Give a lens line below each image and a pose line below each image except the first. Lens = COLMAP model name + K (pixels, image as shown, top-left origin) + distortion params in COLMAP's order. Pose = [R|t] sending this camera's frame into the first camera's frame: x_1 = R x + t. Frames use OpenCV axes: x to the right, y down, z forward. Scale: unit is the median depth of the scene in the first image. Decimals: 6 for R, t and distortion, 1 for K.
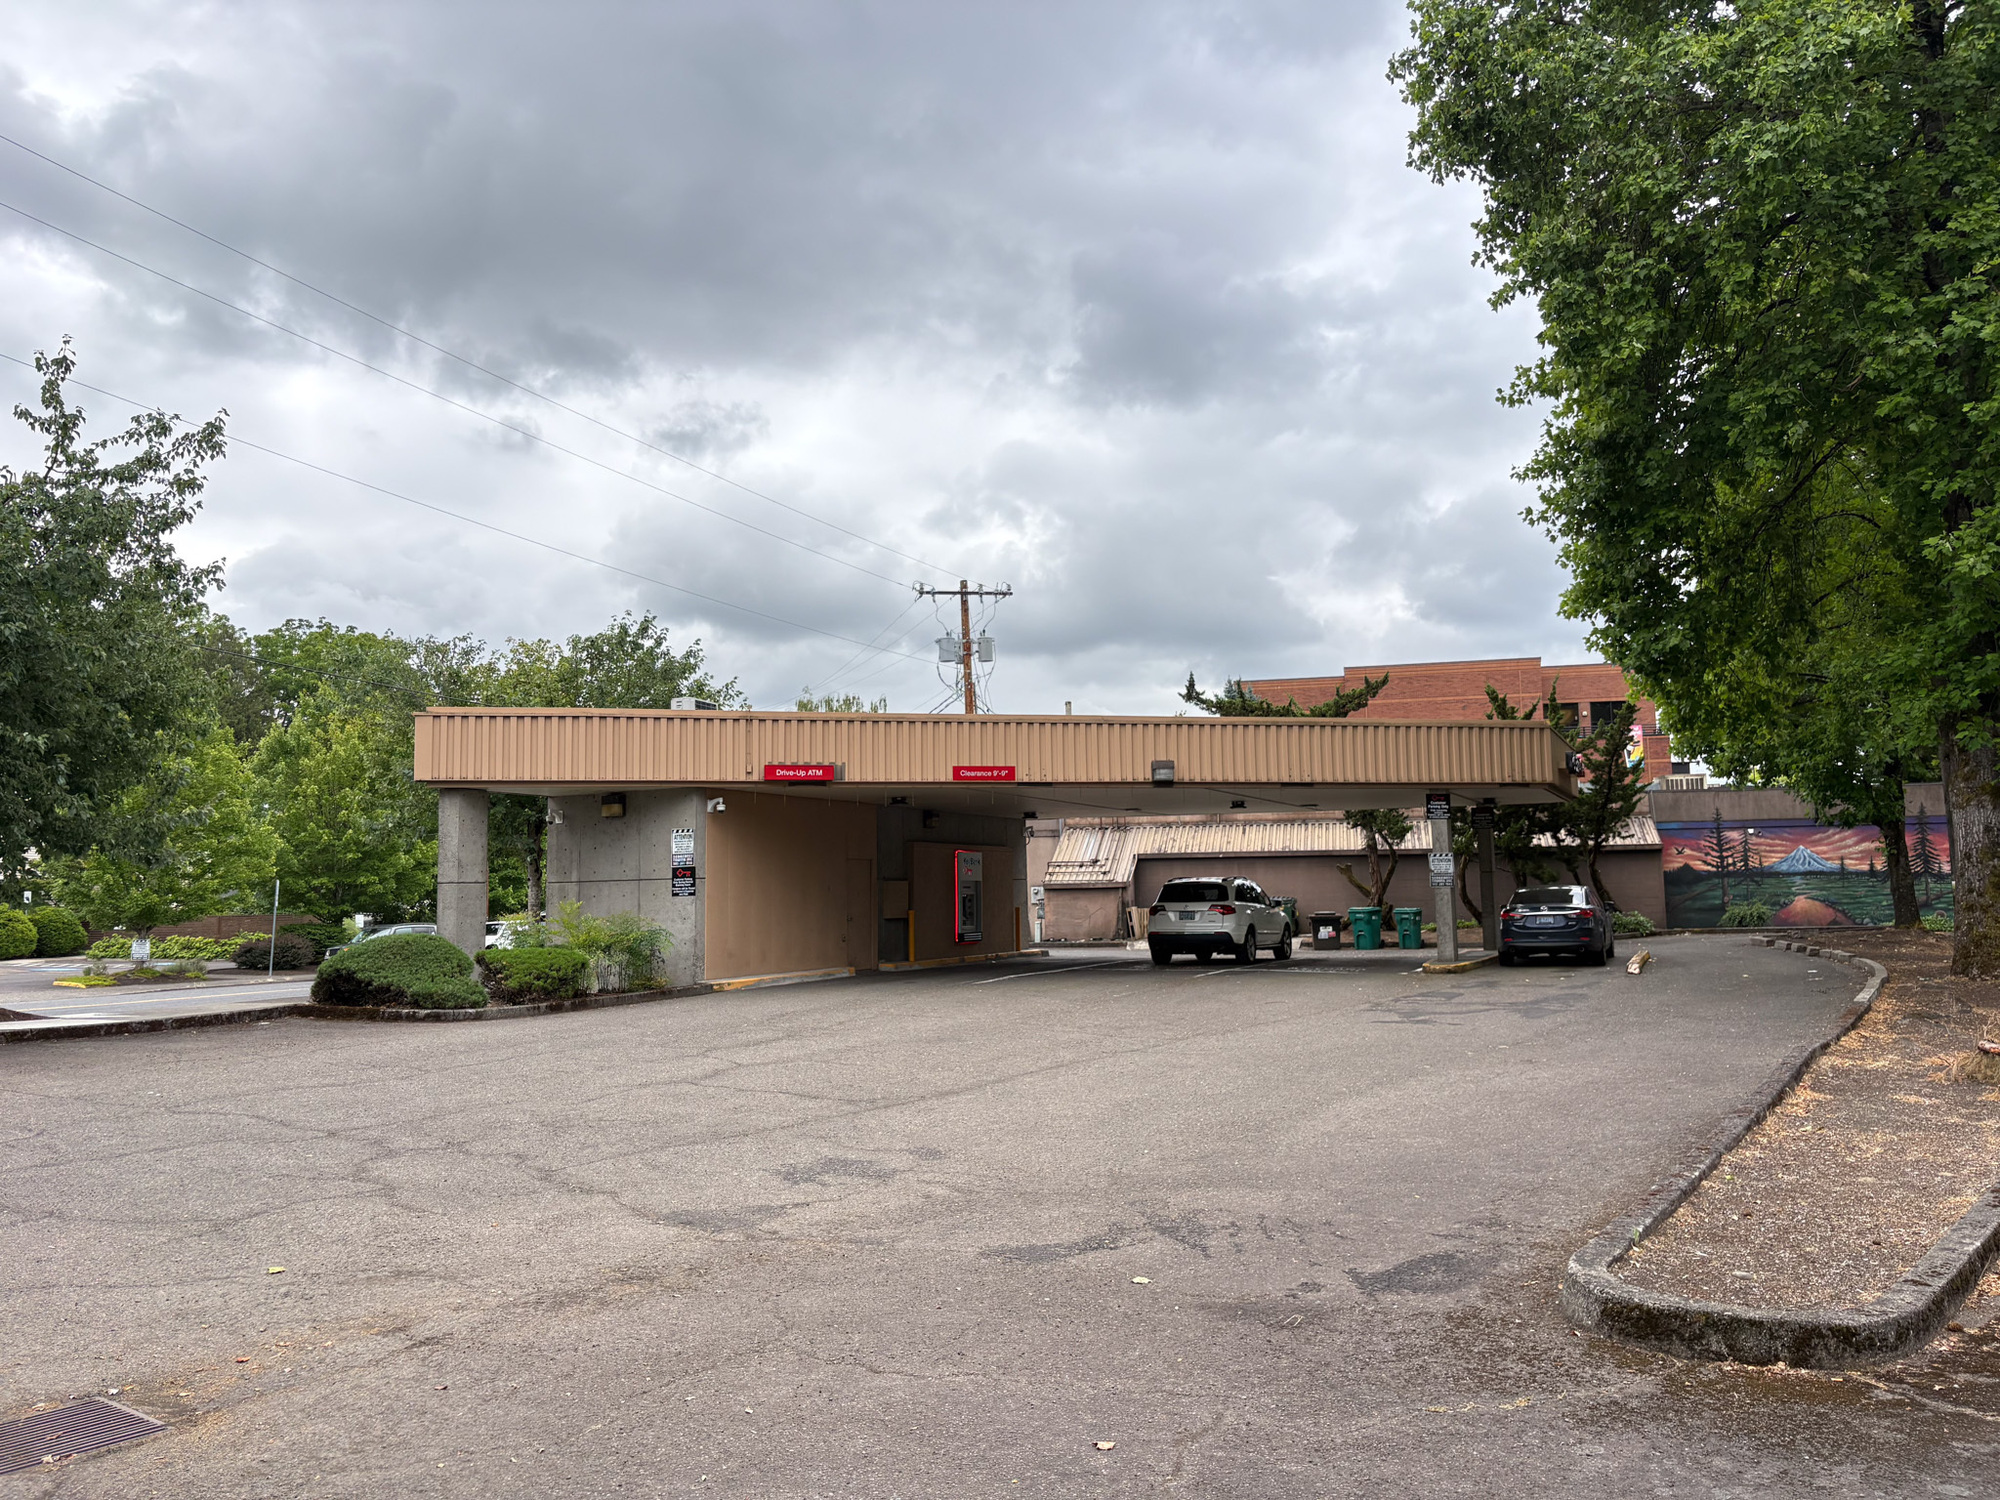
lens RADIAL K [[1495.0, 0, 1001.9], [0, 1495.0, 734.2], [0, 0, 1]] dist [0.039024, -0.038193]
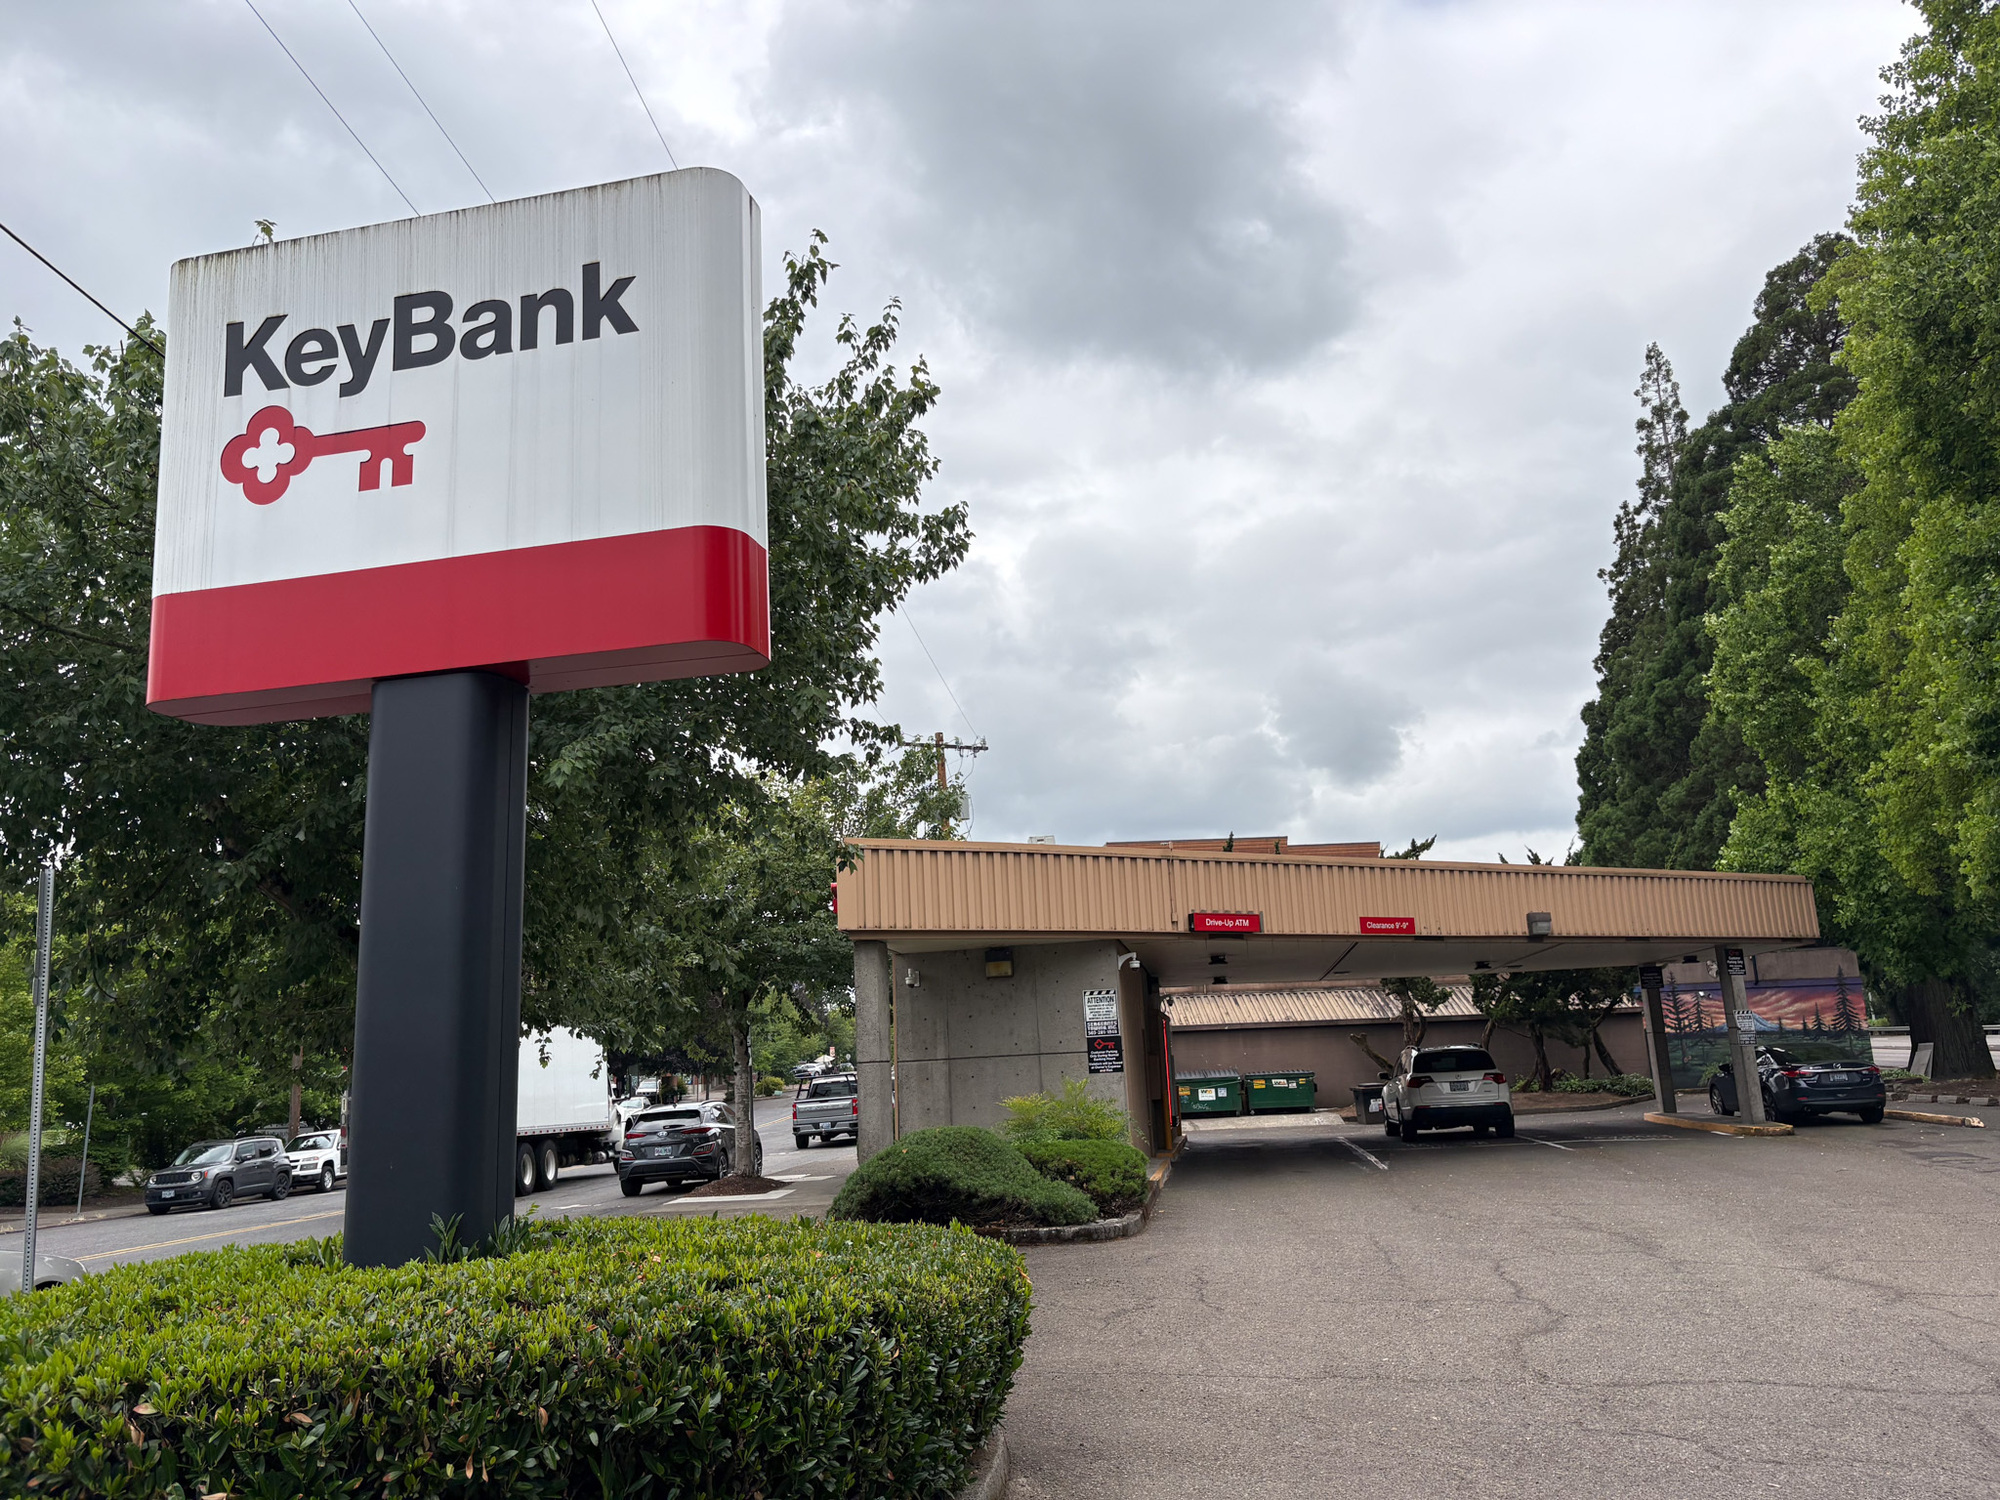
lens RADIAL K [[1495.0, 0, 988.9], [0, 1495.0, 761.1], [0, 0, 1]] dist [0.039024, -0.038193]
pose [[0.955993, 0.032501, 0.291585, -0.480129], [-0.001654, 0.994426, -0.105422, 0.022483], [-0.293386, 0.100300, 0.950718, 0.200491]]
